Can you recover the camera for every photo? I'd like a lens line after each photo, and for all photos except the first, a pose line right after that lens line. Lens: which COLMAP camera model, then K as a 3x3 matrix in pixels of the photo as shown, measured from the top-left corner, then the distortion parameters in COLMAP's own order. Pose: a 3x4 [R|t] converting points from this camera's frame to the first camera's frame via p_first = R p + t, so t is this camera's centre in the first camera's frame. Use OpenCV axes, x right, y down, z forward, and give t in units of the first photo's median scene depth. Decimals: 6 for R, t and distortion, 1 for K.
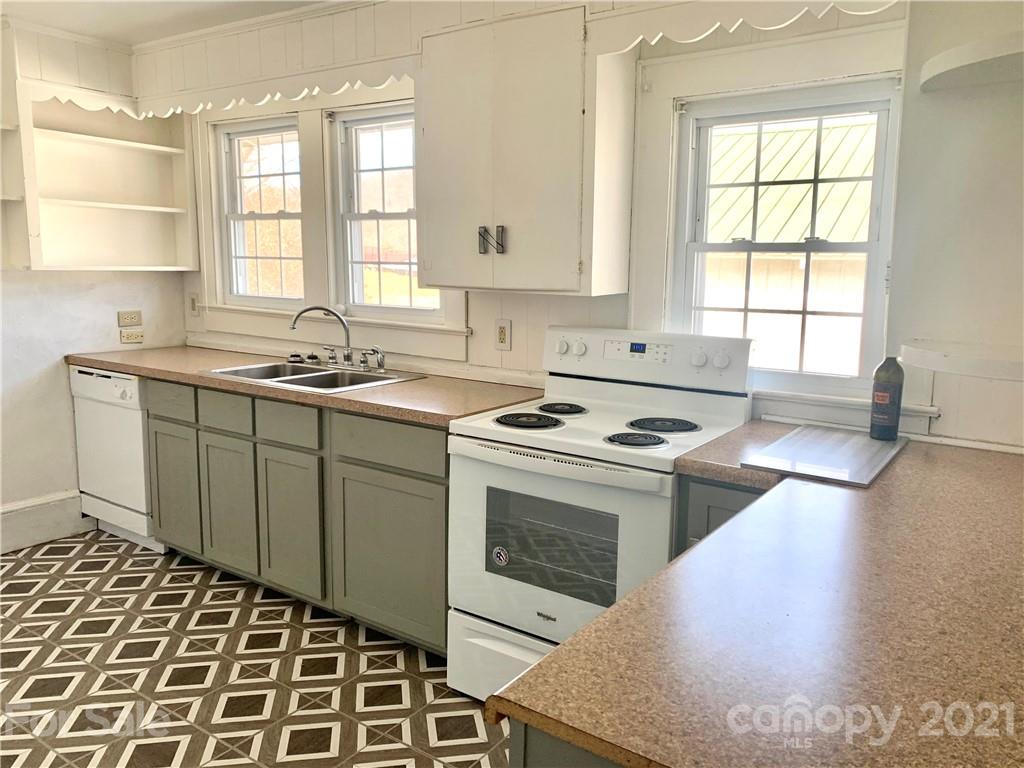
lens RADIAL K [[782.5, 0, 513.2], [0, 782.5, 369.8], [0, 0, 1]] dist [0.060215, -0.060658]
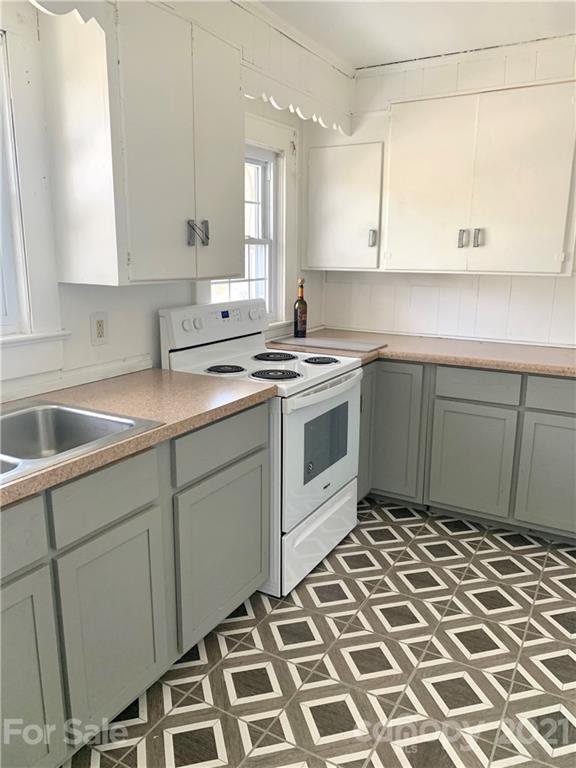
lens RADIAL K [[586.9, 0, 288.0], [0, 586.9, 384.0], [0, 0, 1]] dist [0.060215, -0.060658]
pose [[-0.089039, -0.242380, 0.966087, -0.864089], [0.126649, 0.959311, 0.252353, -0.152502], [-0.987943, 0.144823, -0.054719, 0.945551]]
